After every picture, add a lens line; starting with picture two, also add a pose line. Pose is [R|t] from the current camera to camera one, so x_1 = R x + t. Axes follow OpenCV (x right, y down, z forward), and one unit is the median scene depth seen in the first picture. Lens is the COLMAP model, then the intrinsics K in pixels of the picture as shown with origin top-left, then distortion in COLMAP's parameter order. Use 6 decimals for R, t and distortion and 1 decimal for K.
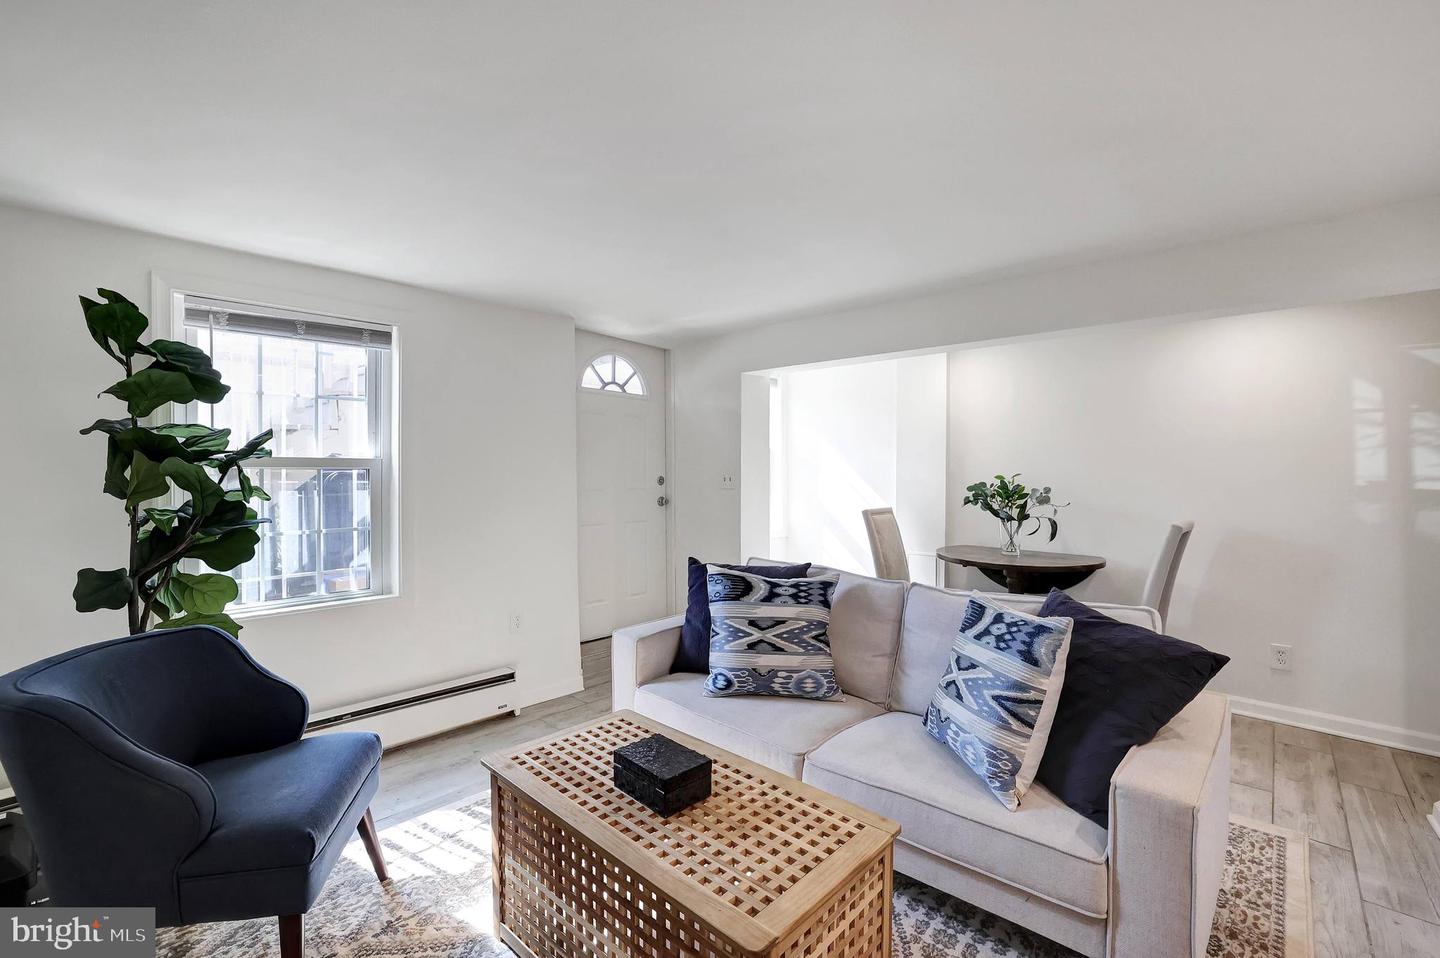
lens RADIAL K [[630.9, 0, 731.2], [0, 630.9, 476.3], [0, 0, 1]] dist [-0.020590, 0.000959]
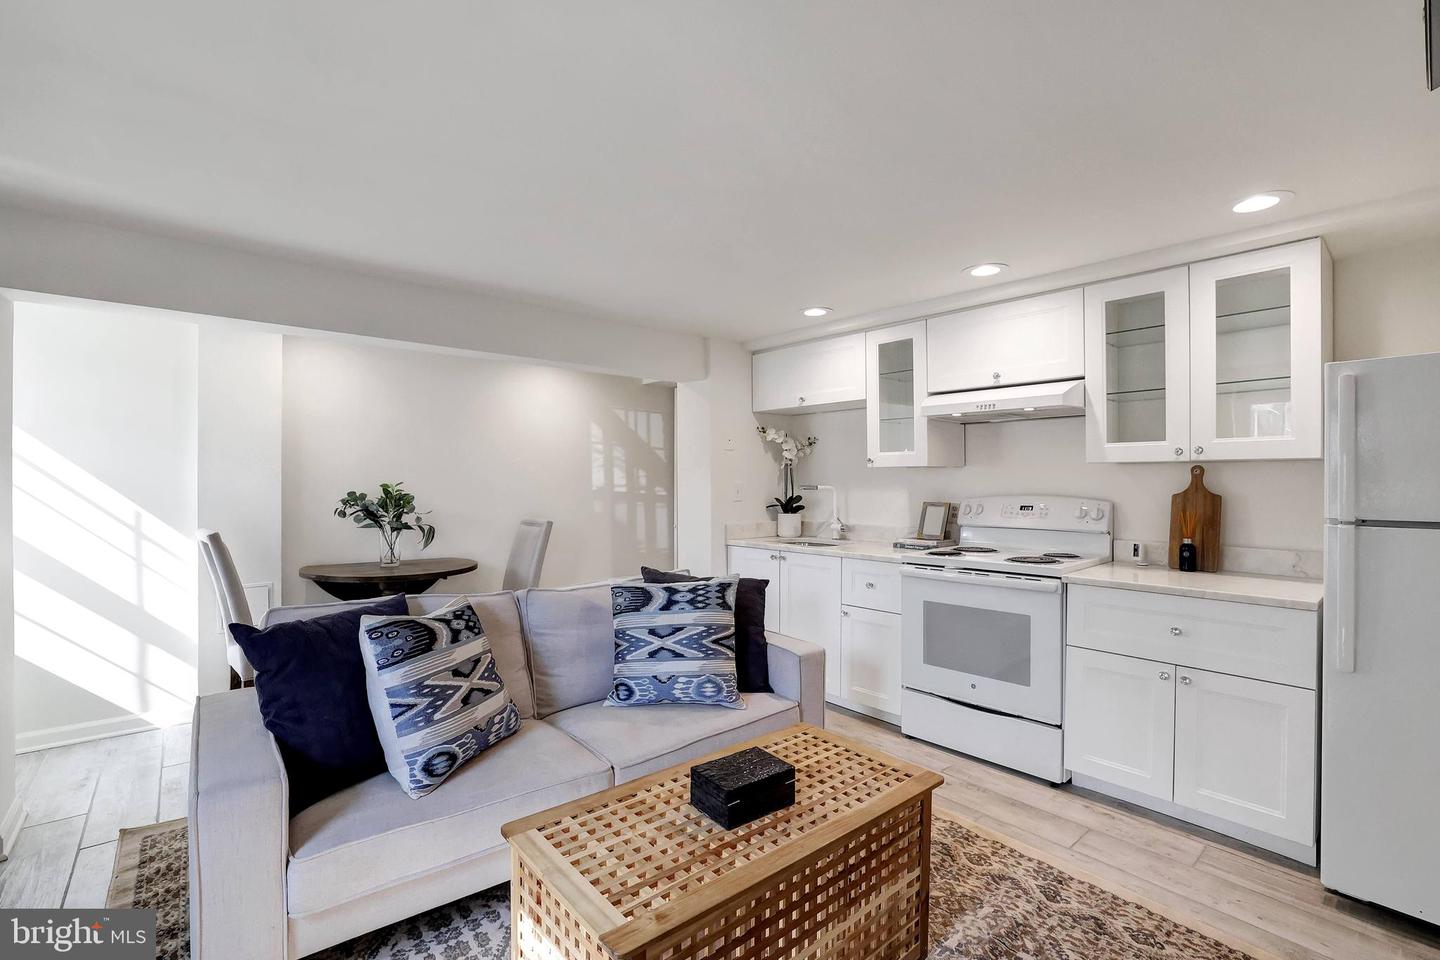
lens RADIAL K [[630.9, 0, 732.0], [0, 630.9, 484.4], [0, 0, 1]] dist [-0.020590, 0.000959]
pose [[0.105513, 0.001938, 0.994416, -0.710643], [0.001853, 0.999996, -0.002145, 0.006106], [-0.994416, 0.002069, 0.105509, 0.601734]]
